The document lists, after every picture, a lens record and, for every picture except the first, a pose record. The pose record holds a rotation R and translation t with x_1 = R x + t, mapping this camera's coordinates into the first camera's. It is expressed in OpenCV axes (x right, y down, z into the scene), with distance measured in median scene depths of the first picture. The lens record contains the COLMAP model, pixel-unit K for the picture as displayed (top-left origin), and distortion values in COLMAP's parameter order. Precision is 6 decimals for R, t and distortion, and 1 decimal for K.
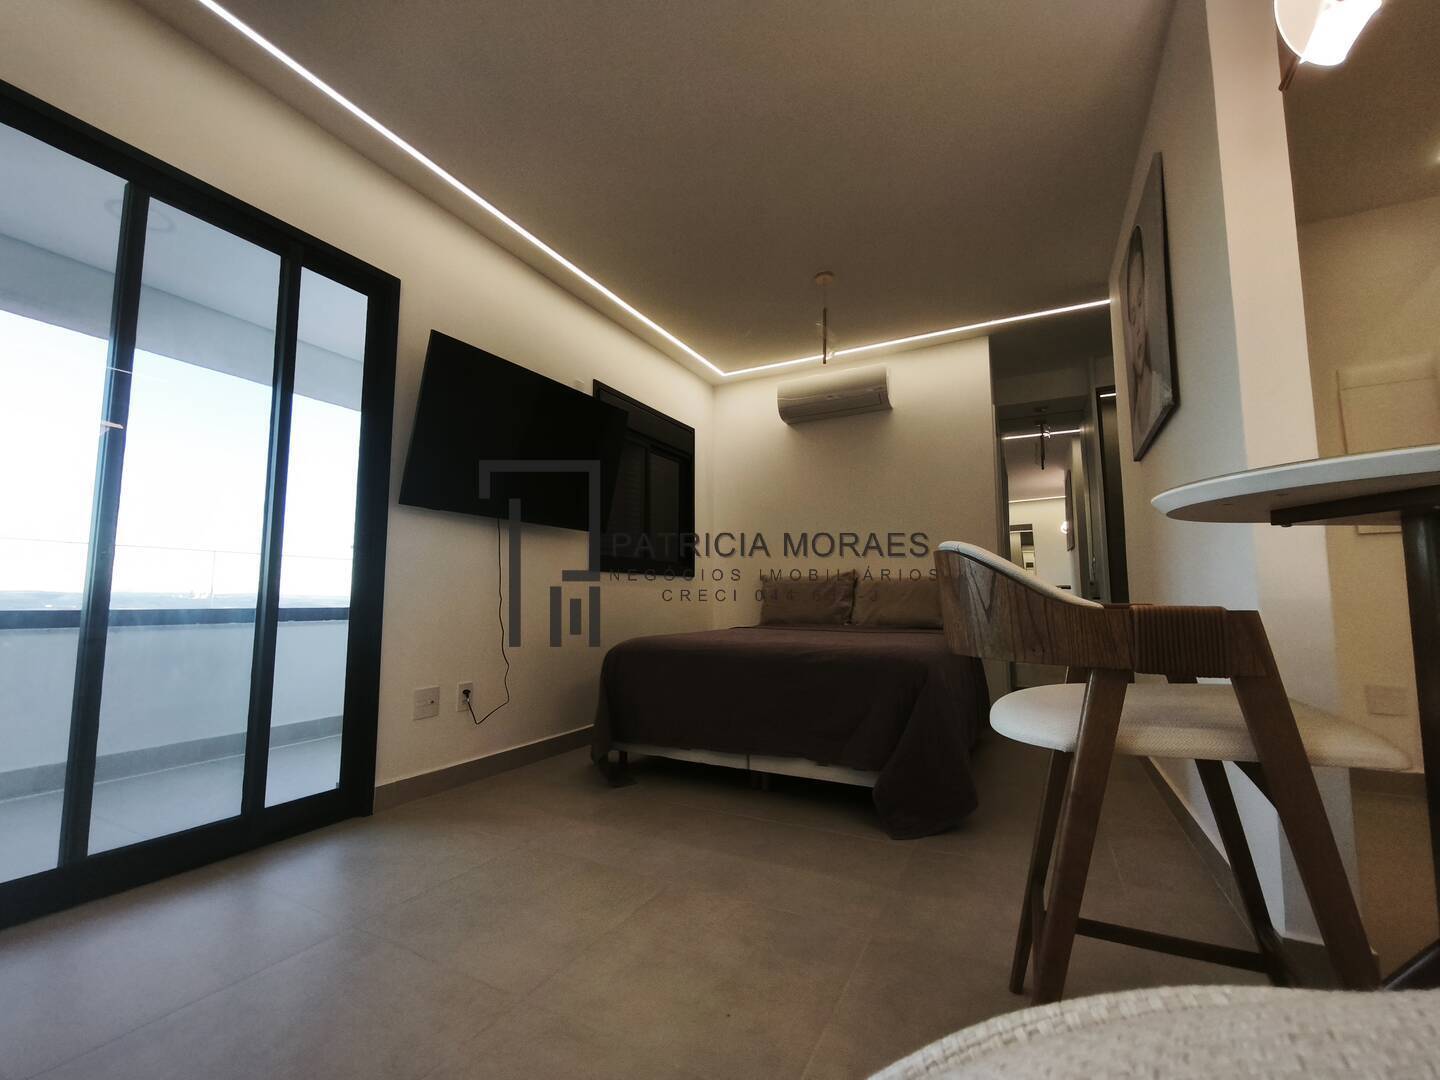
lens RADIAL K [[598.2, 0, 721.3], [0, 598.2, 537.4], [0, 0, 1]] dist [0.000132, -0.000333]
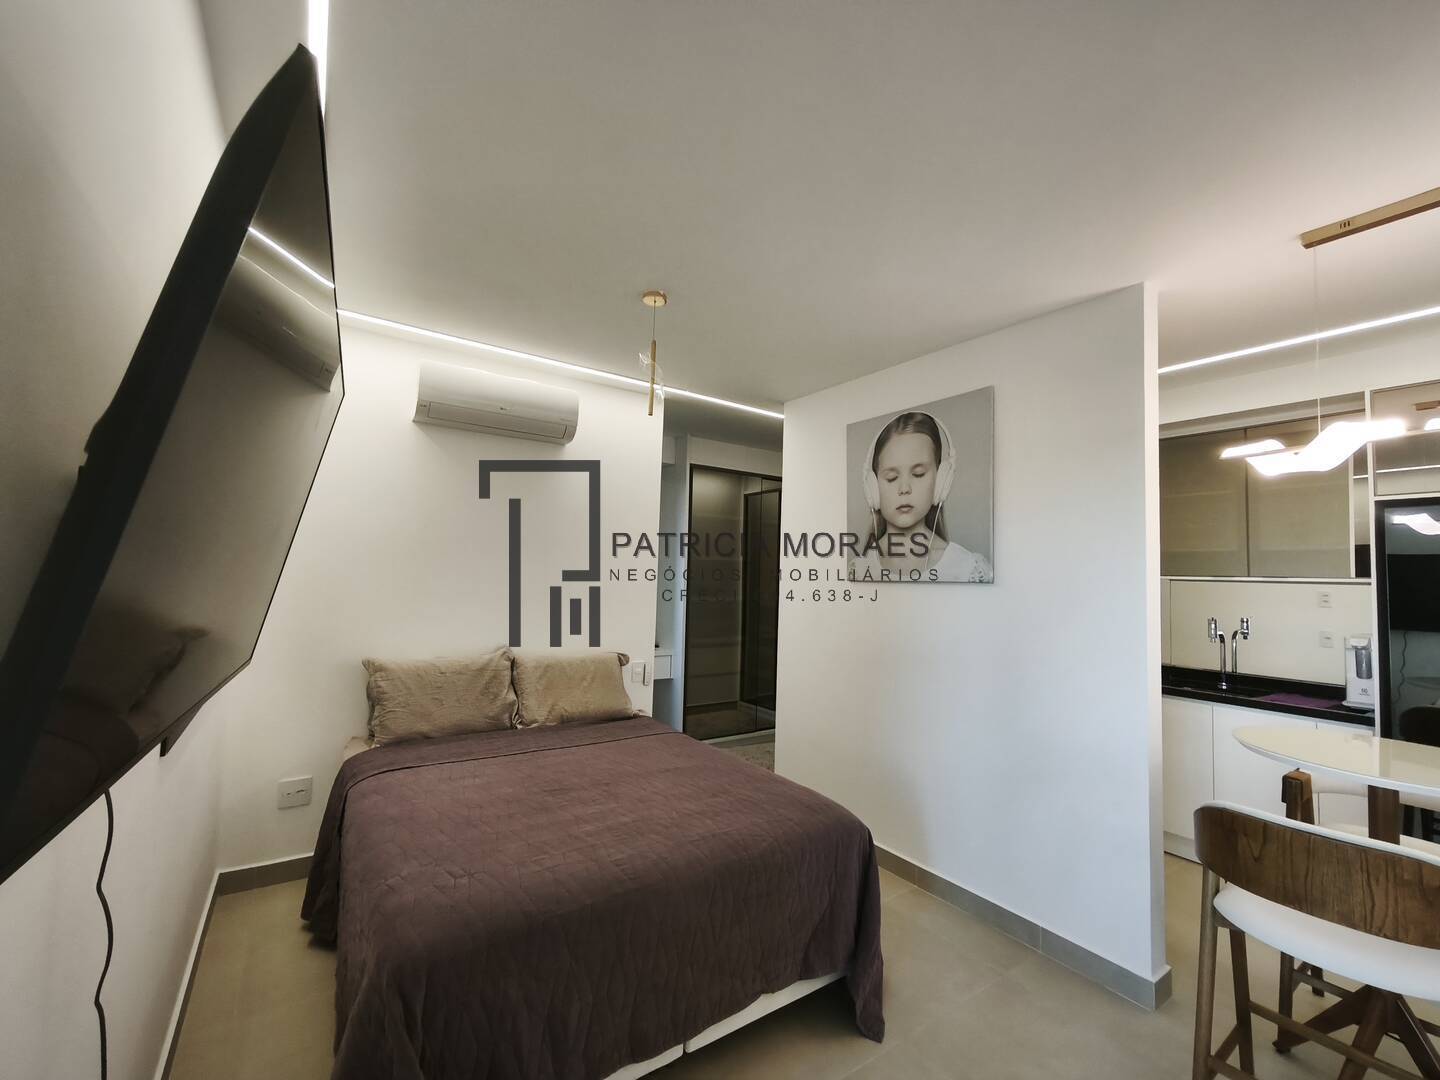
lens RADIAL K [[598.2, 0, 721.3], [0, 598.2, 537.4], [0, 0, 1]] dist [0.000132, -0.000333]
pose [[0.477854, 0.066897, 0.875888, -0.502011], [-0.117491, 0.993005, -0.011743, -0.163699], [-0.870546, -0.097298, 0.482371, 0.638703]]
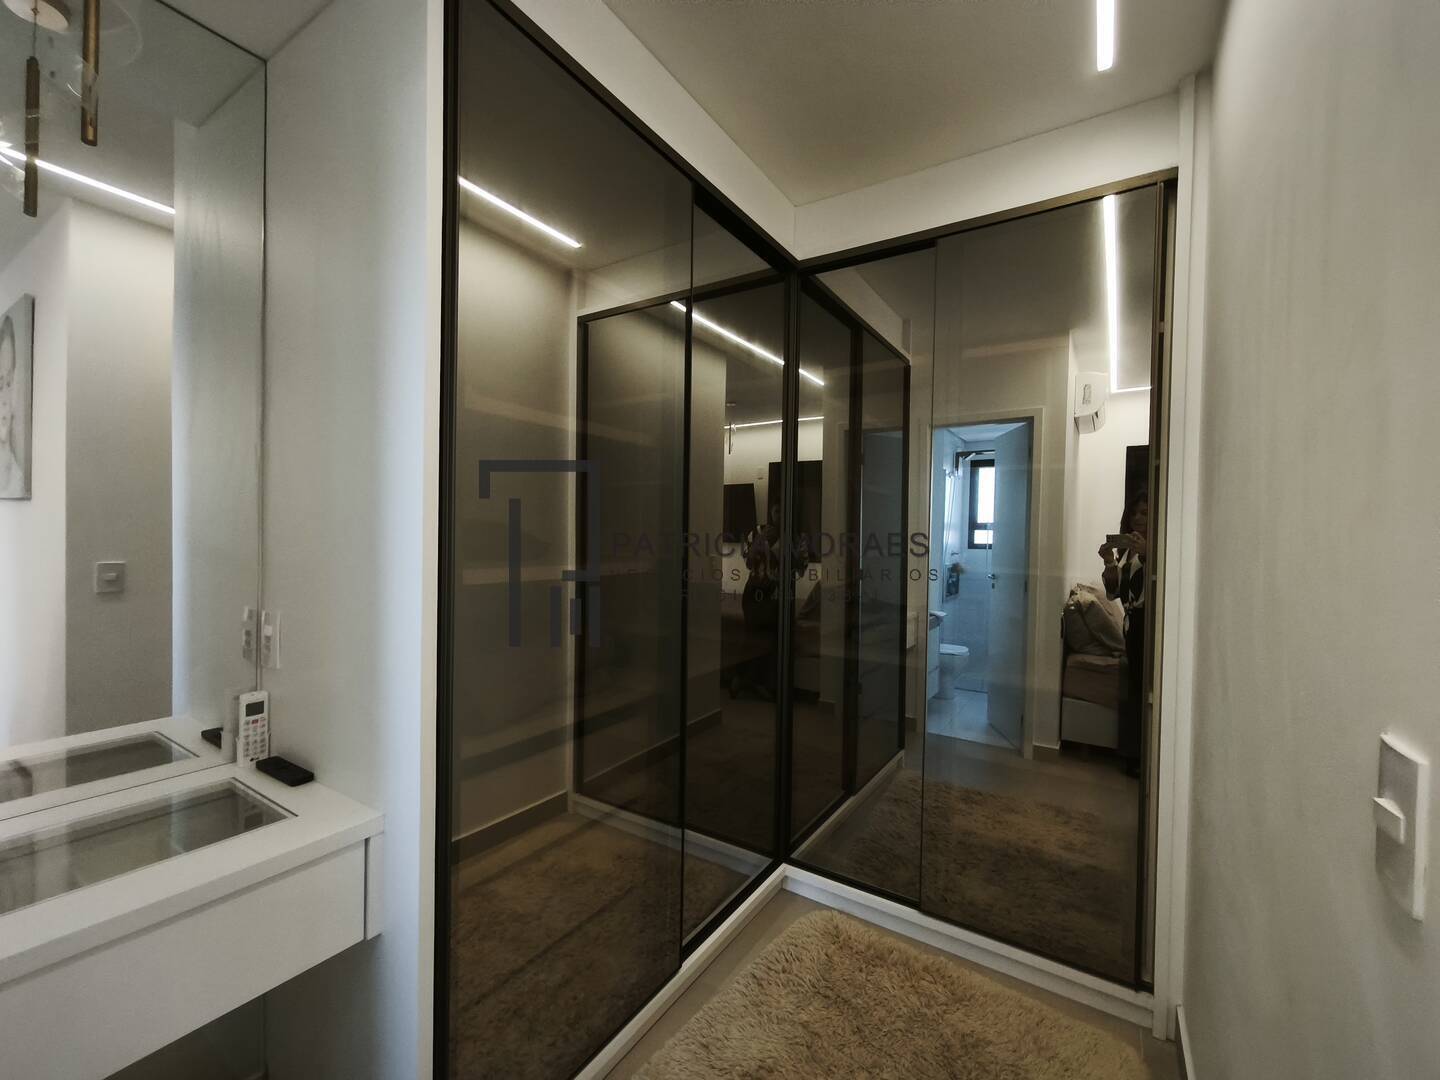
lens RADIAL K [[598.2, 0, 721.3], [0, 598.2, 537.4], [0, 0, 1]] dist [0.000132, -0.000333]
pose [[0.103241, -0.010366, 0.994602, 0.639921], [-0.117228, 0.992850, 0.022516, -0.053057], [-0.987724, -0.118920, 0.101288, 1.343938]]
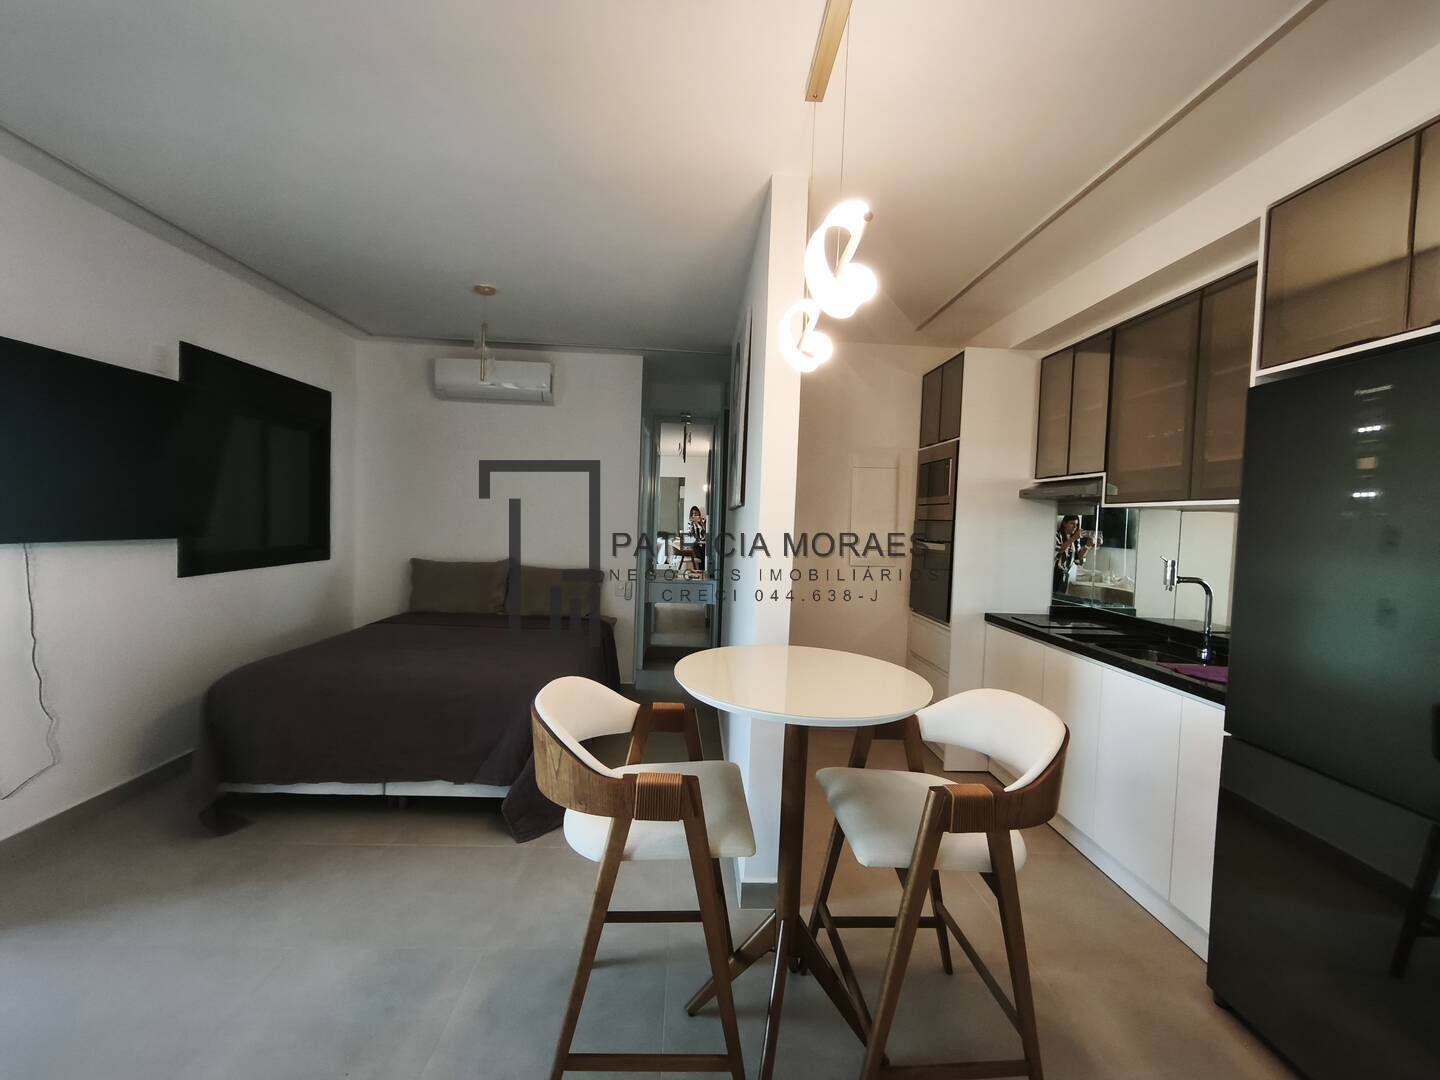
lens RADIAL K [[598.2, 0, 721.3], [0, 598.2, 537.4], [0, 0, 1]] dist [0.000132, -0.000333]
pose [[0.864944, 0.016662, 0.501591, 0.021194], [-0.087528, 0.989139, 0.118077, -0.212051], [-0.494176, -0.146033, 0.857009, -0.109675]]
